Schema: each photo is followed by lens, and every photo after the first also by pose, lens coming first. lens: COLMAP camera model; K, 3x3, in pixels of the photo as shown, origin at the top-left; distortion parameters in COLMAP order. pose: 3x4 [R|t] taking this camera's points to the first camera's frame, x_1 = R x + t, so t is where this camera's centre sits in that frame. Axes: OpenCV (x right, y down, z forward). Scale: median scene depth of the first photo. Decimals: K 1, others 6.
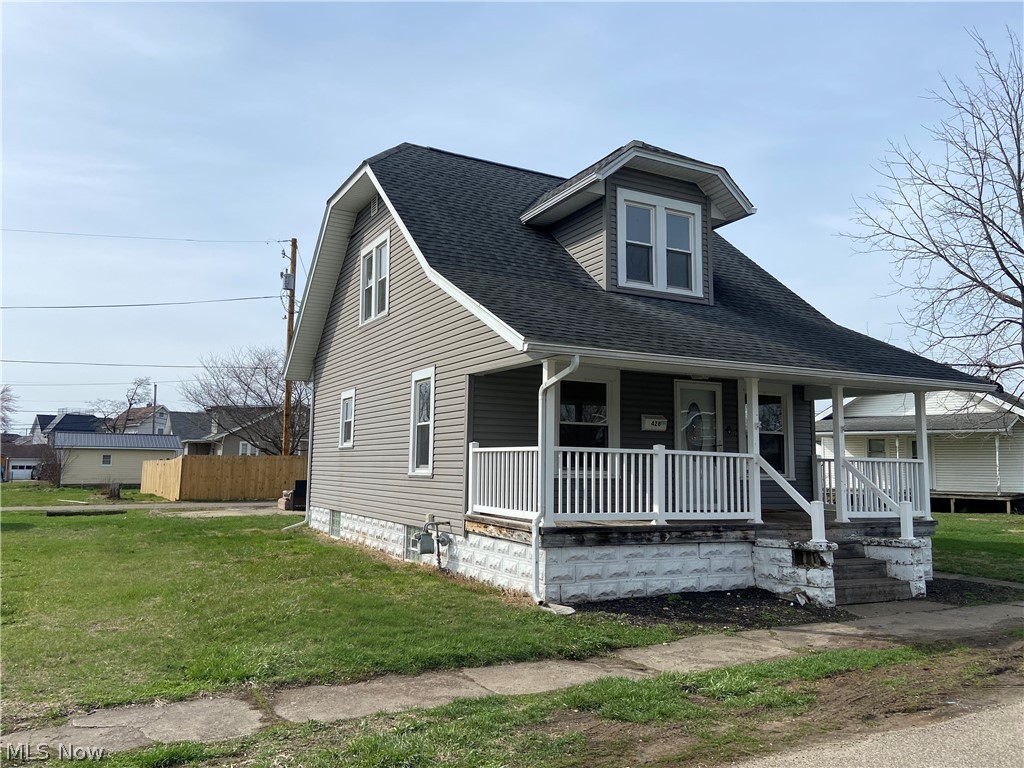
lens RADIAL K [[777.5, 0, 508.1], [0, 777.5, 380.4], [0, 0, 1]] dist [0.067329, -0.023280]
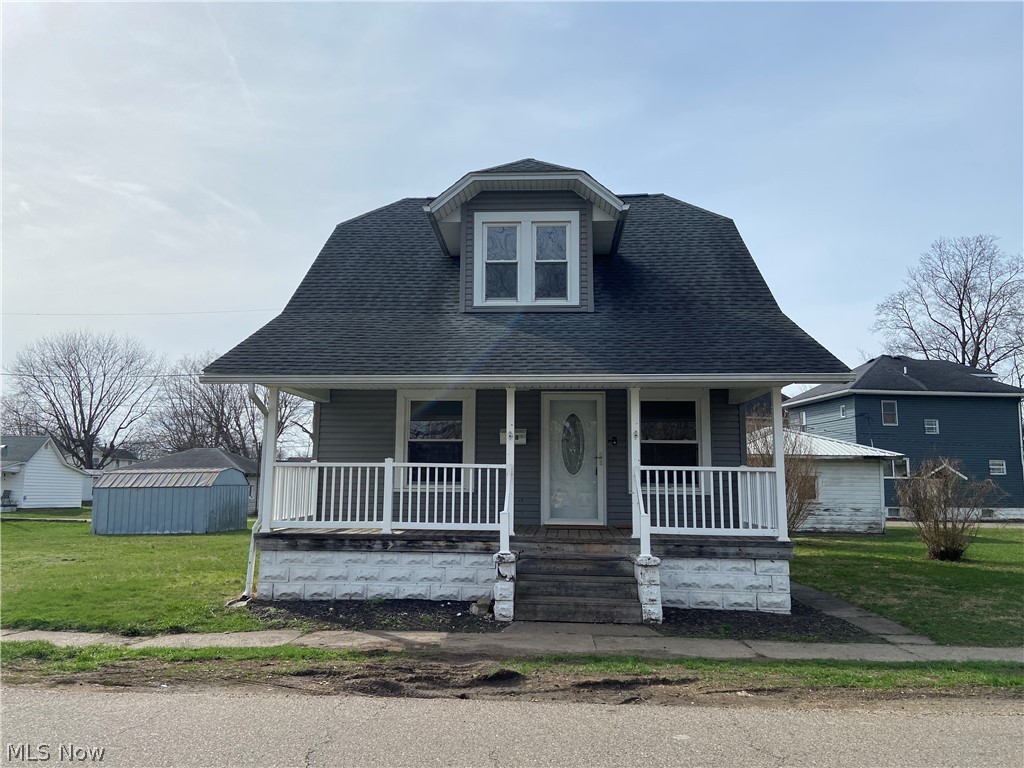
lens RADIAL K [[777.5, 0, 507.7], [0, 777.5, 383.0], [0, 0, 1]] dist [0.067329, -0.023280]
pose [[0.853393, -0.076978, -0.515553, 0.753882], [0.059984, 0.996968, -0.049568, 0.036701], [0.517805, 0.011376, 0.855423, 0.148713]]
